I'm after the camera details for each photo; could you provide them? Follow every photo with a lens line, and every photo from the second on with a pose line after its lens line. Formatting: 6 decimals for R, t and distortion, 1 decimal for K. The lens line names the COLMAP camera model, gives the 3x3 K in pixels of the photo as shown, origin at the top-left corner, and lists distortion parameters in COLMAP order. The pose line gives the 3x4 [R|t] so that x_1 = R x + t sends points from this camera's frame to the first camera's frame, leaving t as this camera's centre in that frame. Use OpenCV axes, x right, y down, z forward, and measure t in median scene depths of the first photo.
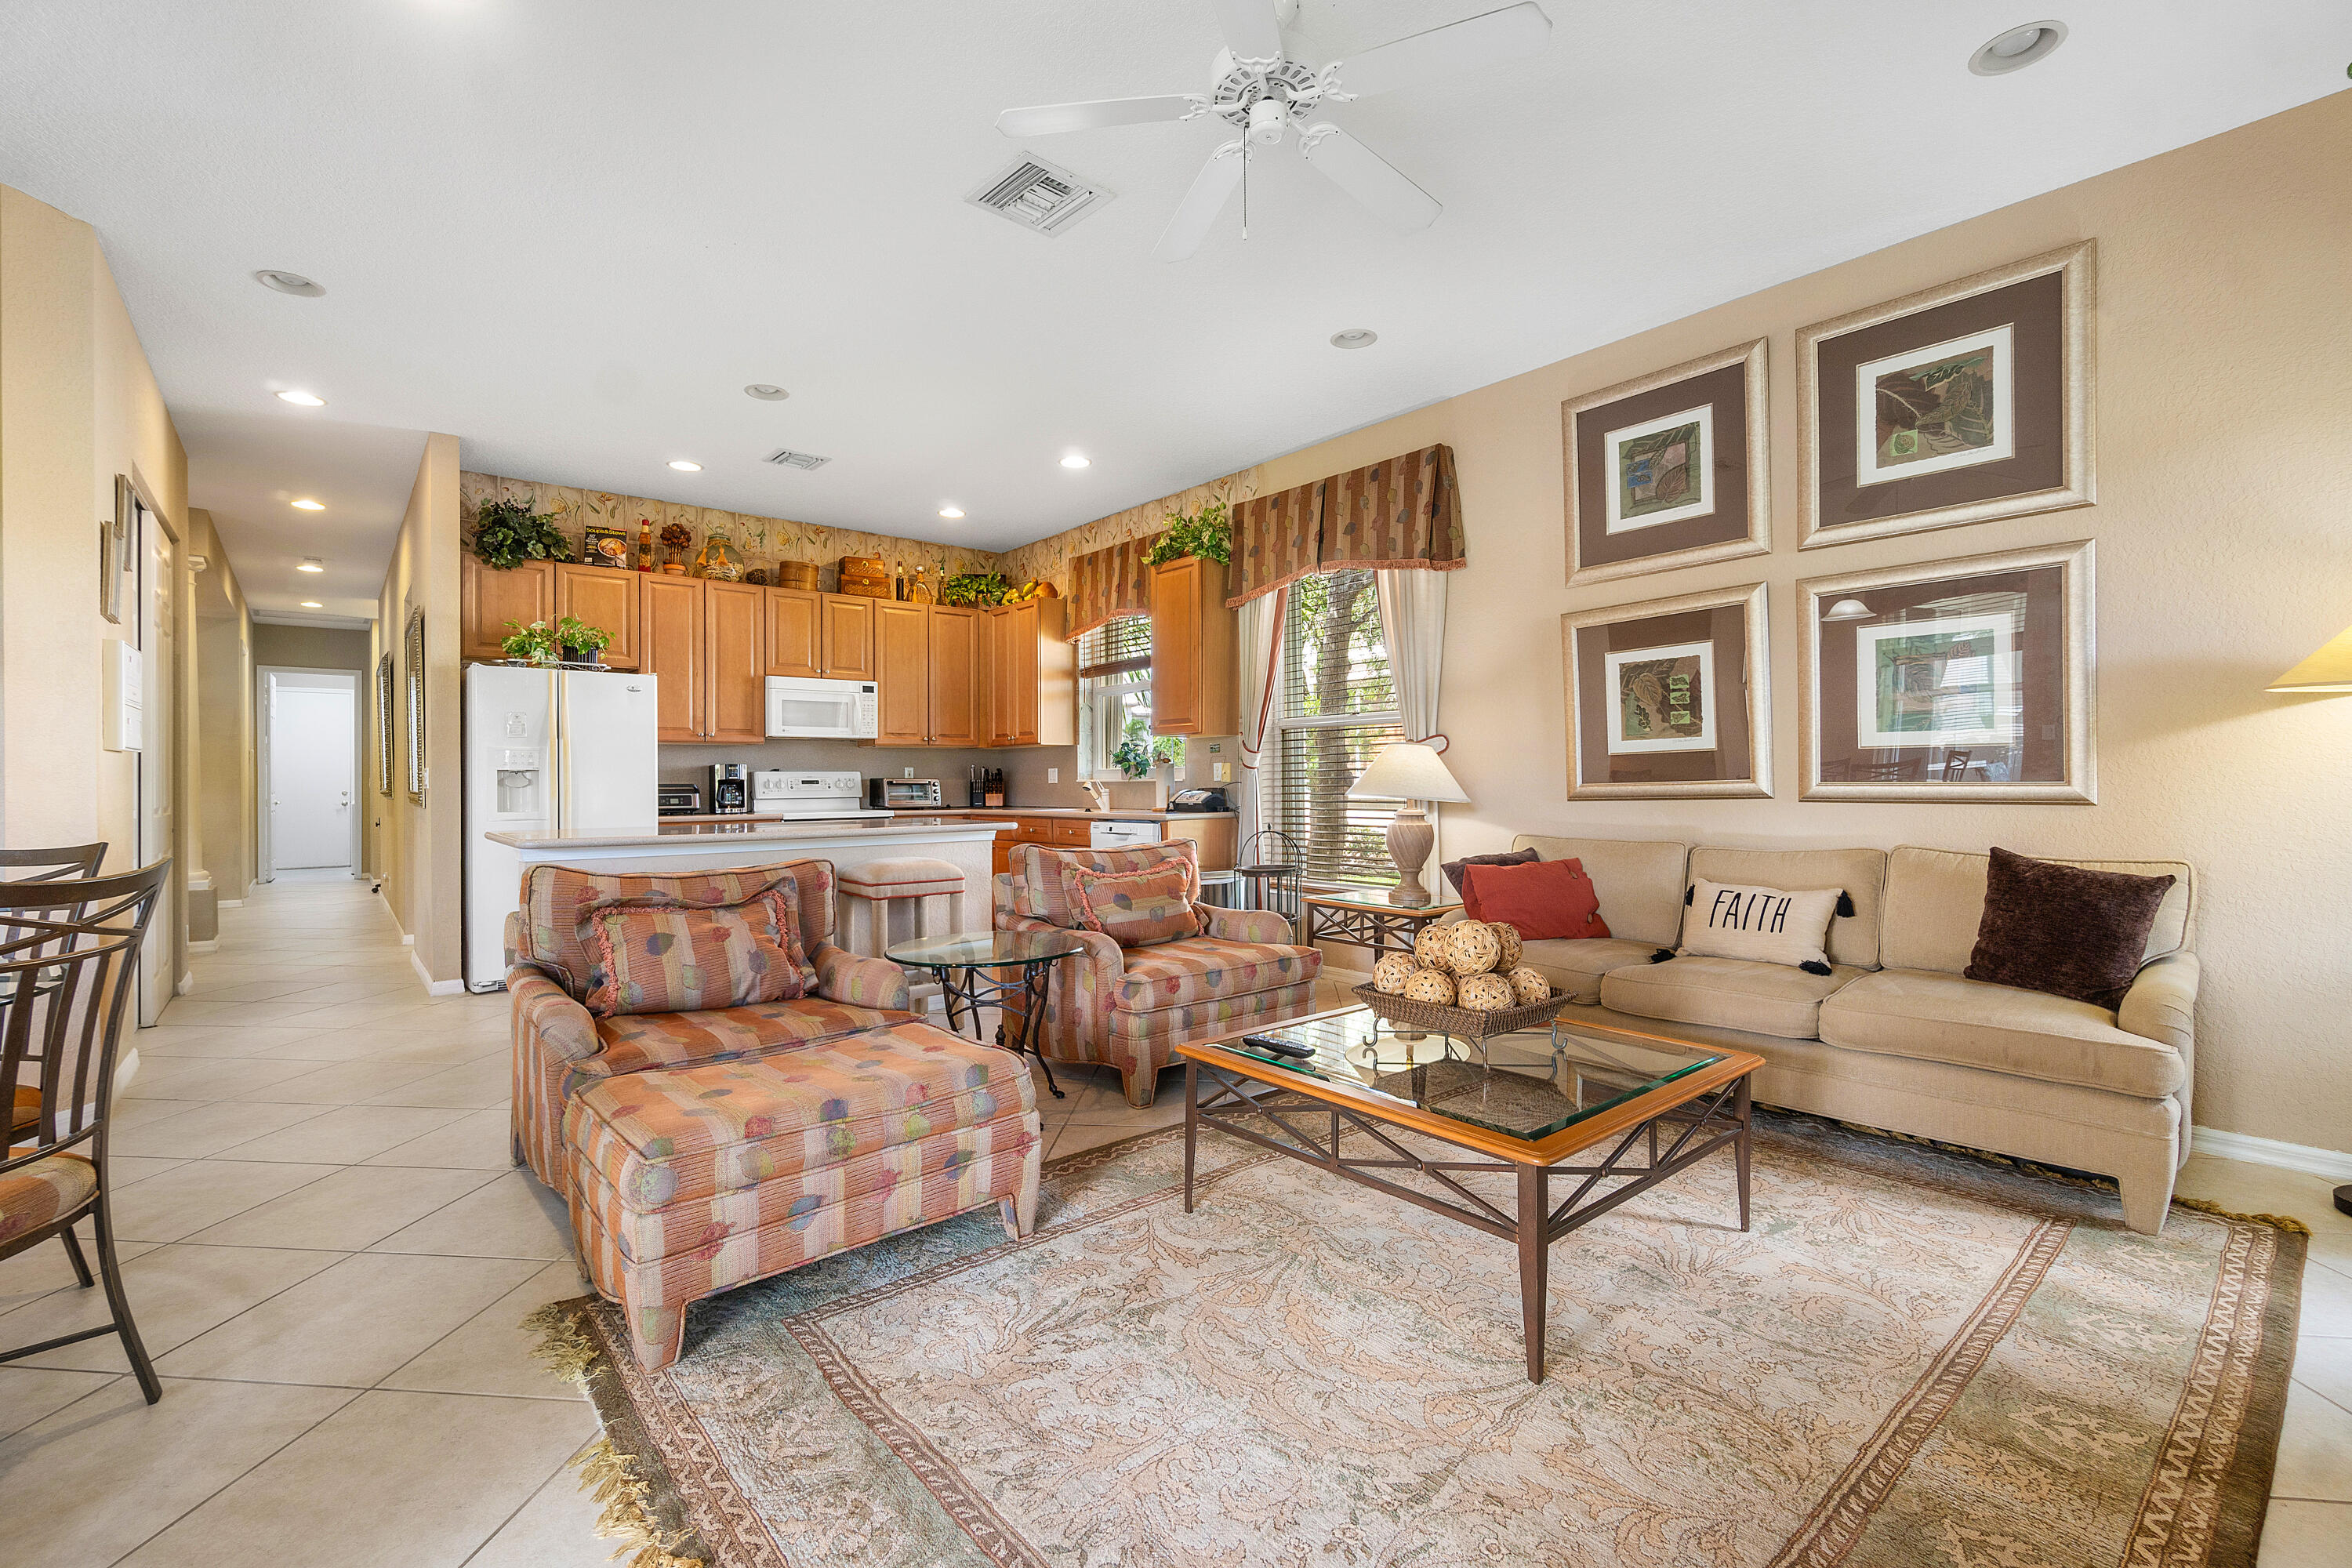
lens RADIAL K [[1024.2, 0, 1171.7], [0, 1024.2, 769.2], [0, 0, 1]] dist [-0.000591, -0.000001]
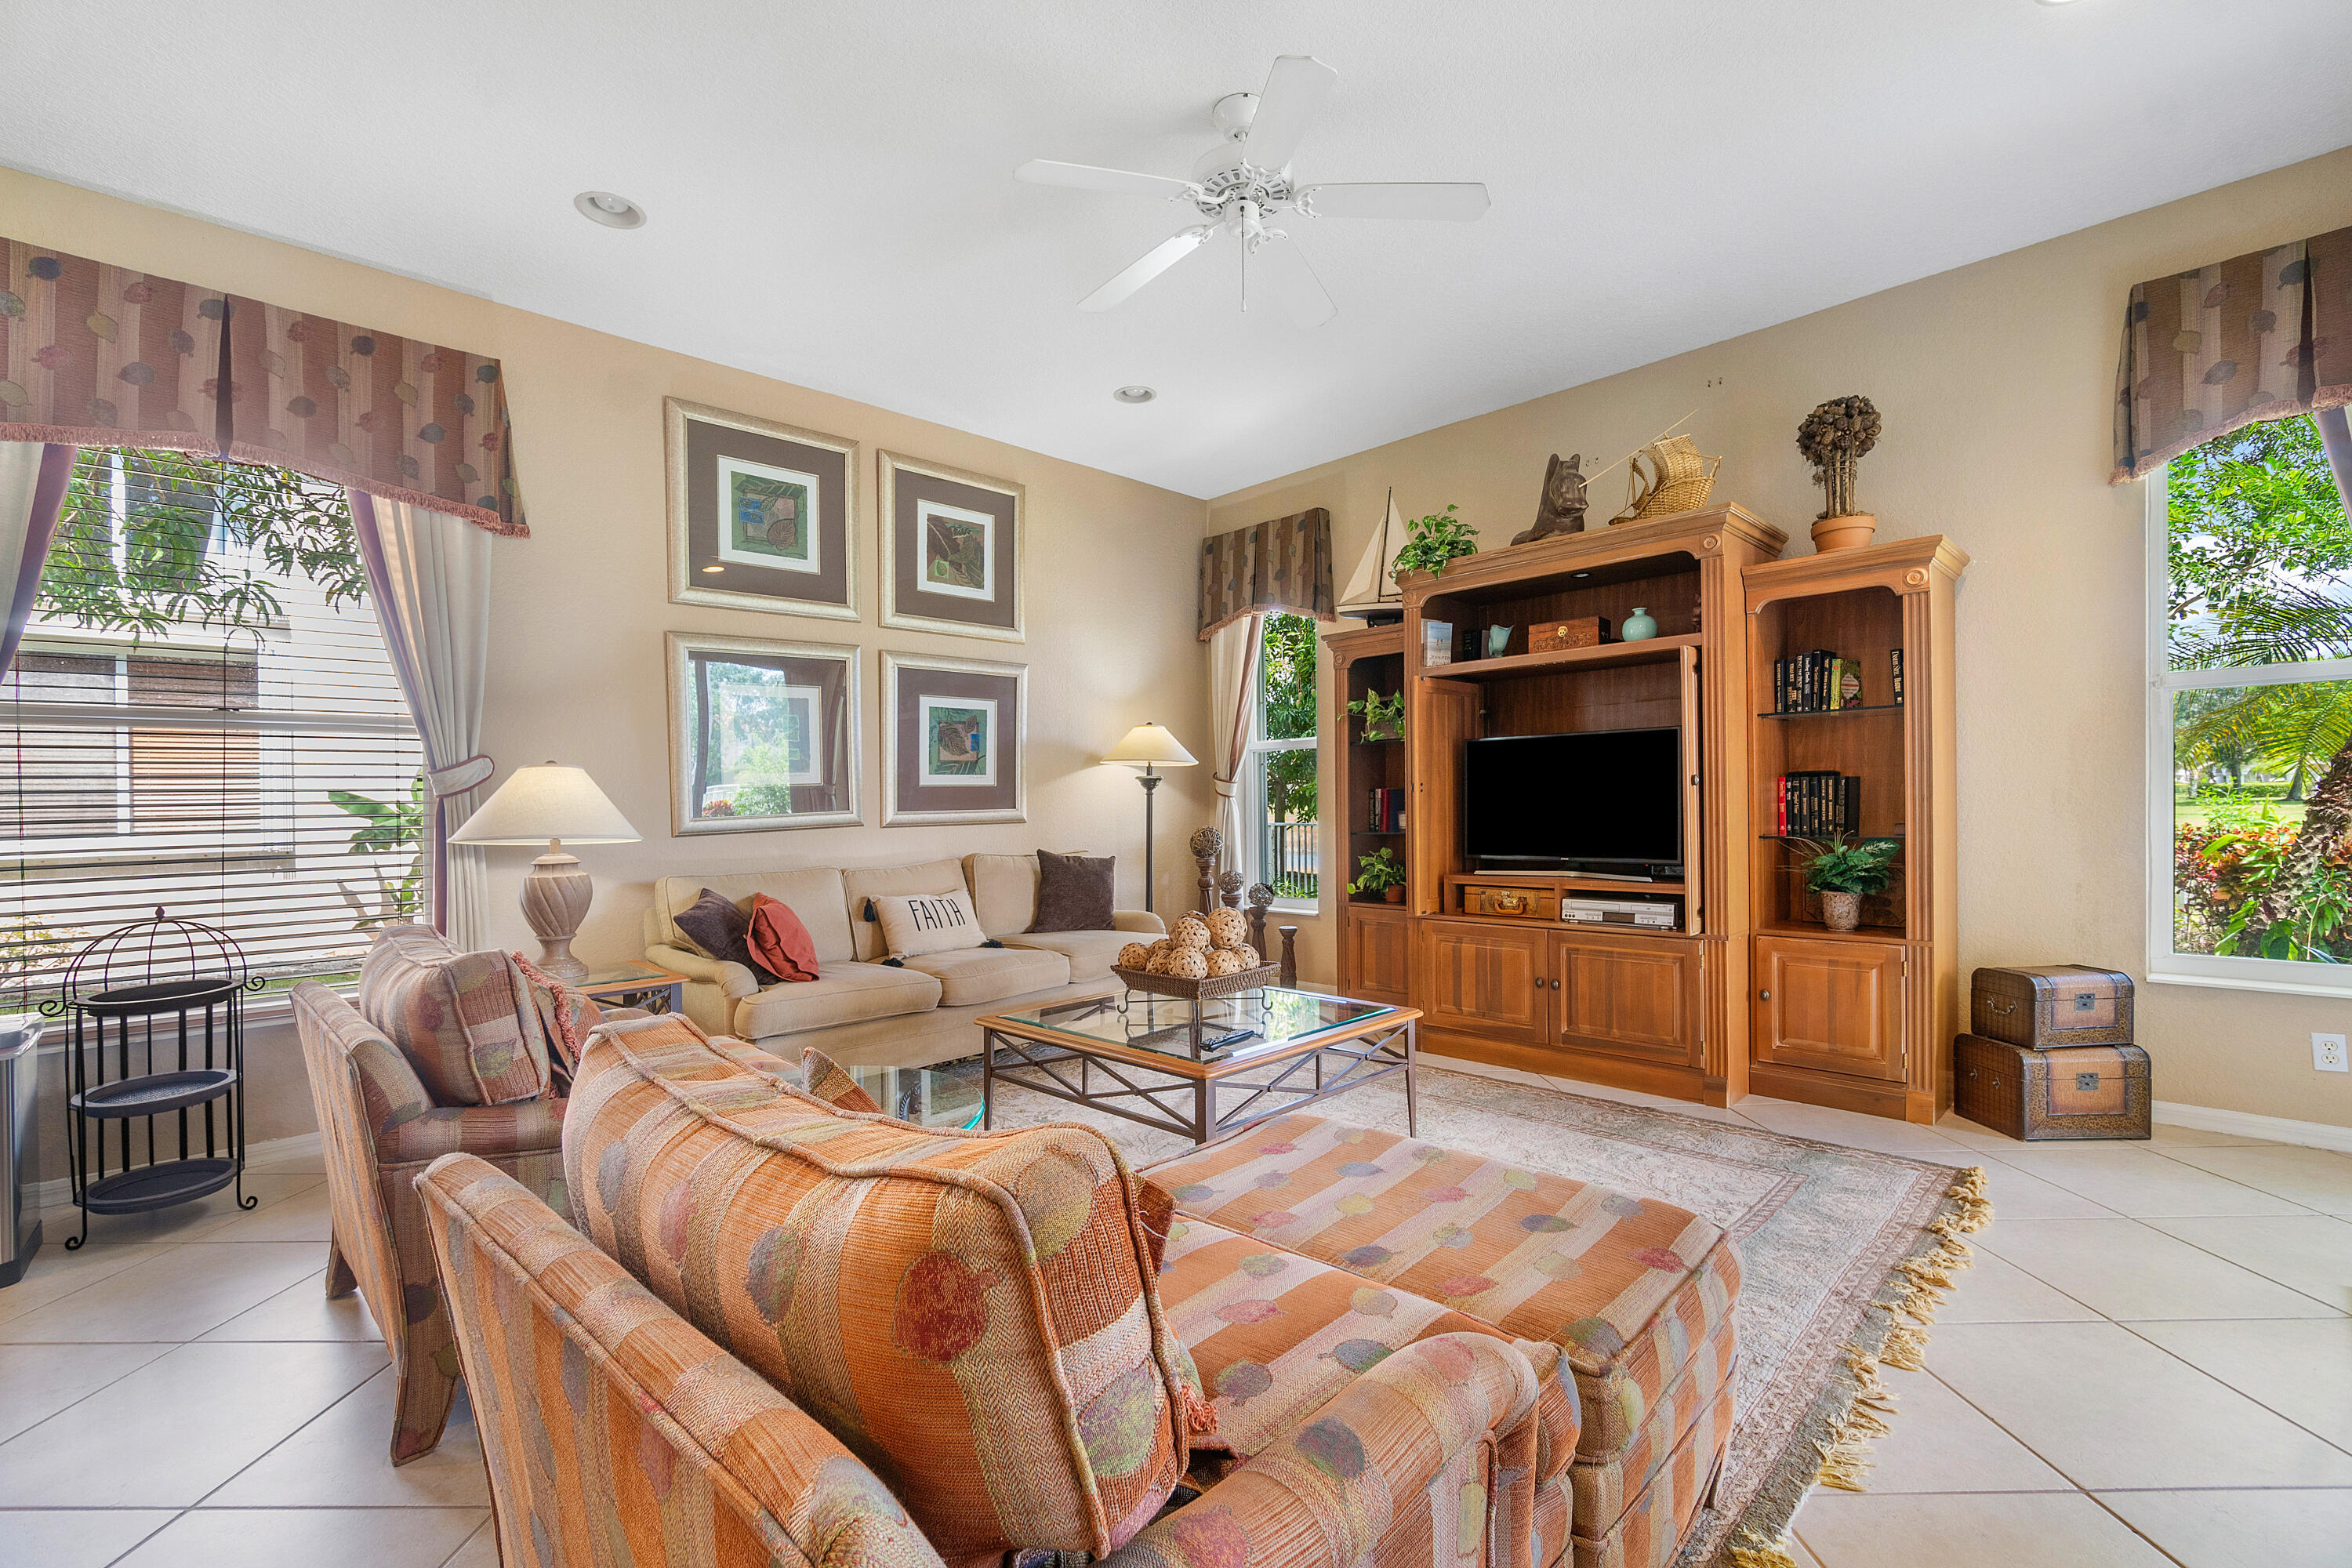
lens RADIAL K [[1012.7, 0, 1181.1], [0, 1012.7, 801.3], [0, 0, 1]] dist [-0.001067, -0.000096]
pose [[-0.085254, 0.001734, 0.996358, -0.629832], [0.007168, 0.999974, -0.001127, 0.002842], [-0.996333, 0.007046, -0.085264, 0.723999]]
